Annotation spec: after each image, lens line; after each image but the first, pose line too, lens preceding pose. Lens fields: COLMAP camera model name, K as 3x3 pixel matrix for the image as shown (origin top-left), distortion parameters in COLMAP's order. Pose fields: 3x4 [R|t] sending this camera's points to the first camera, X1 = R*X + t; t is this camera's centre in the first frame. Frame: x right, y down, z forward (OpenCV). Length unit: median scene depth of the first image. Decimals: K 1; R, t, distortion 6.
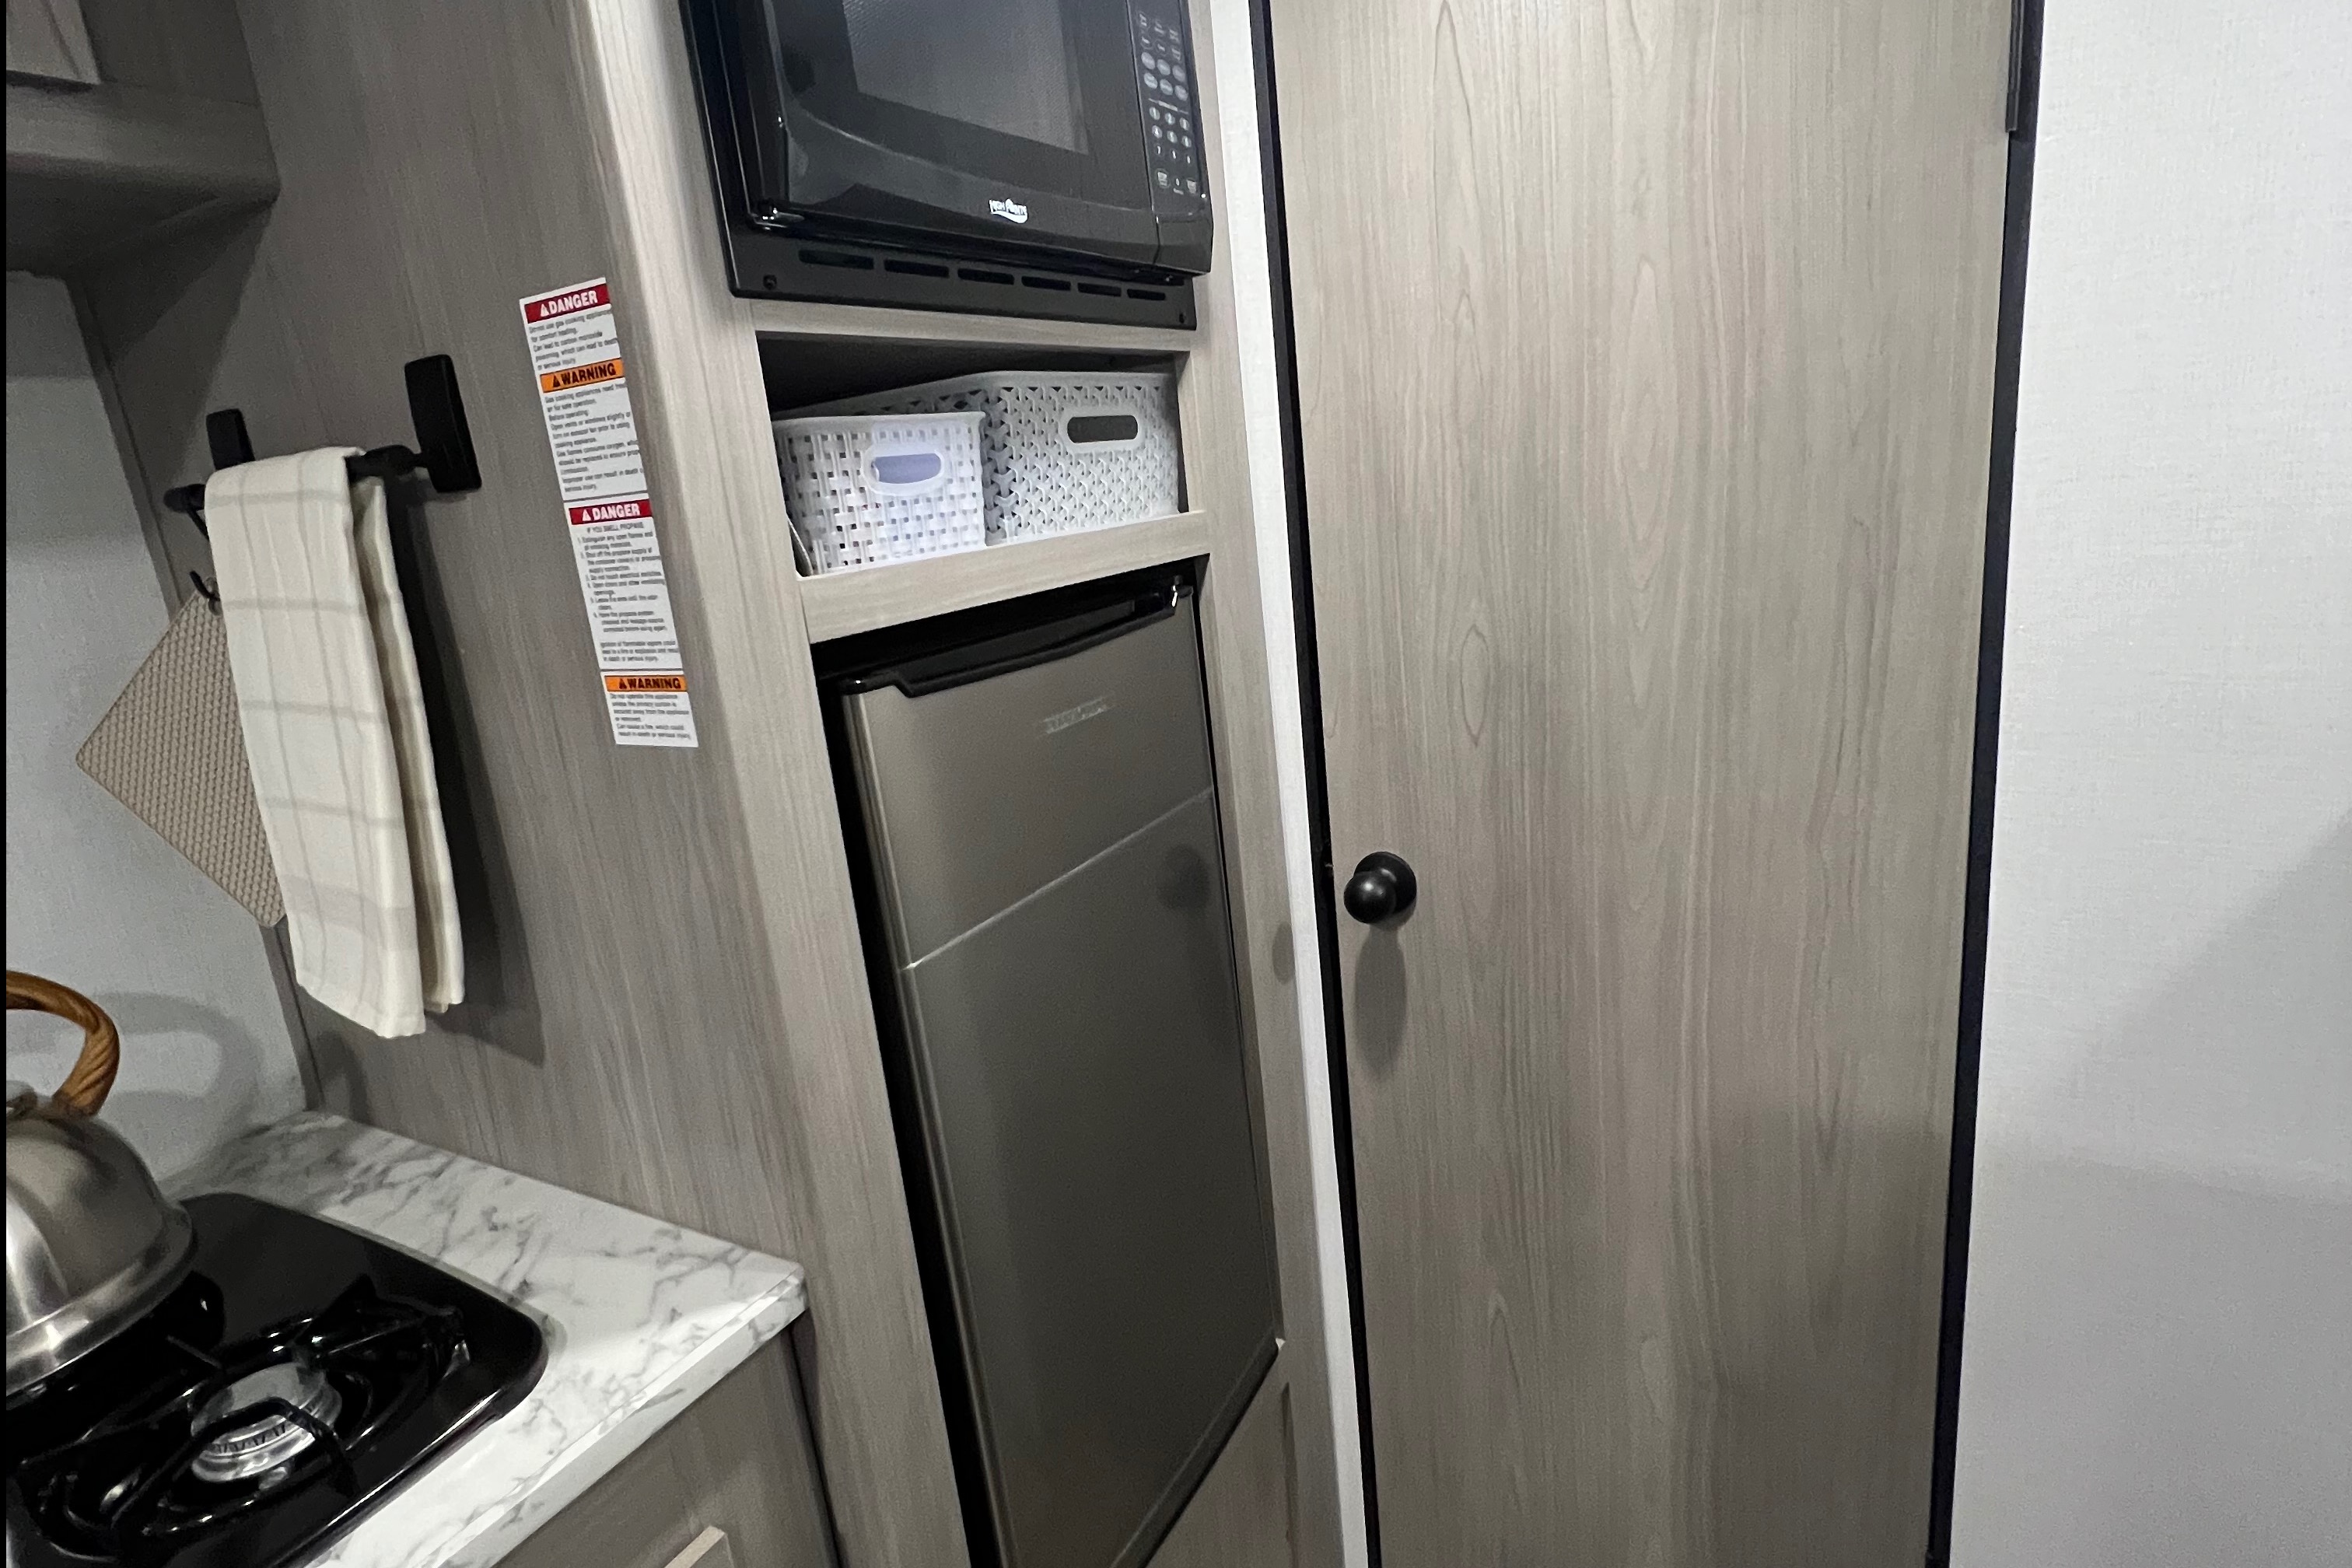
lens RADIAL K [[1275.8, 0, 1176.0], [0, 1275.8, 784.0], [0, 0, 1]] dist [-0.002607, -0.000498]
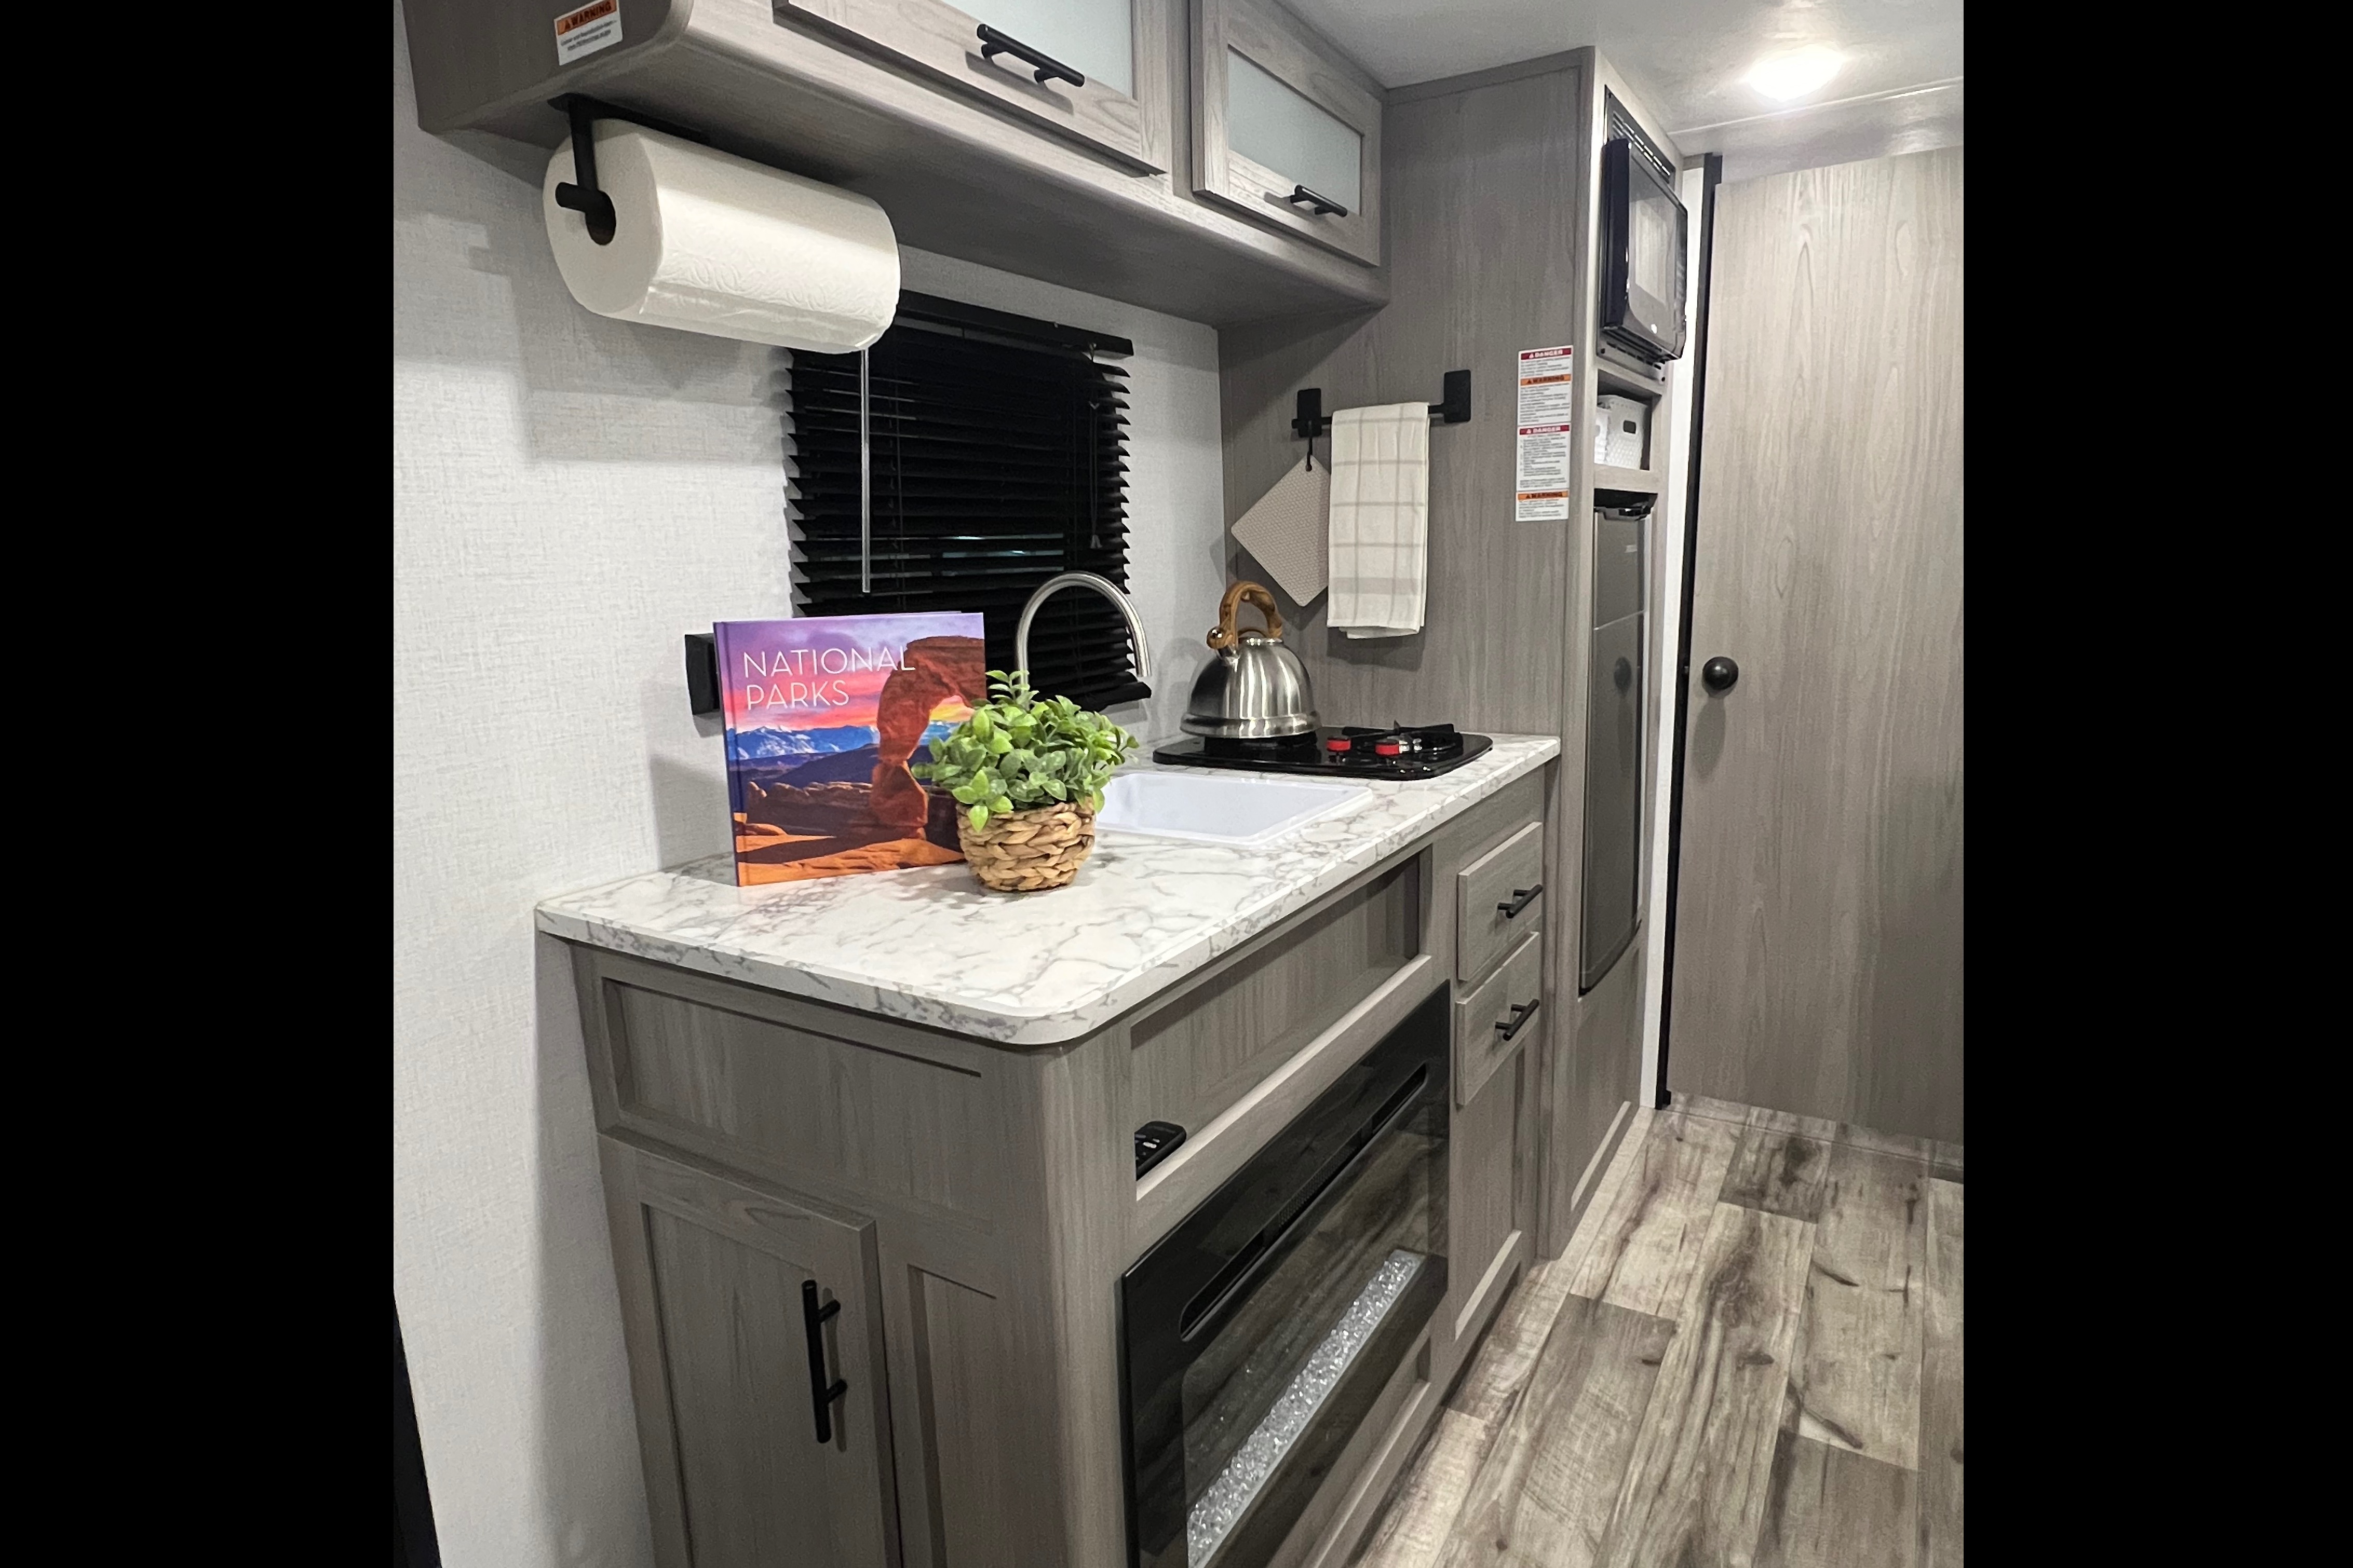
lens RADIAL K [[1249.5, 0, 1170.2], [0, 1249.5, 810.4], [0, 0, 1]] dist [0.002012, 0.000234]
pose [[0.997376, 0.070272, -0.017381, -0.778646], [-0.070849, 0.996865, -0.035213, 0.514322], [0.014853, 0.036352, 0.999229, -1.137164]]
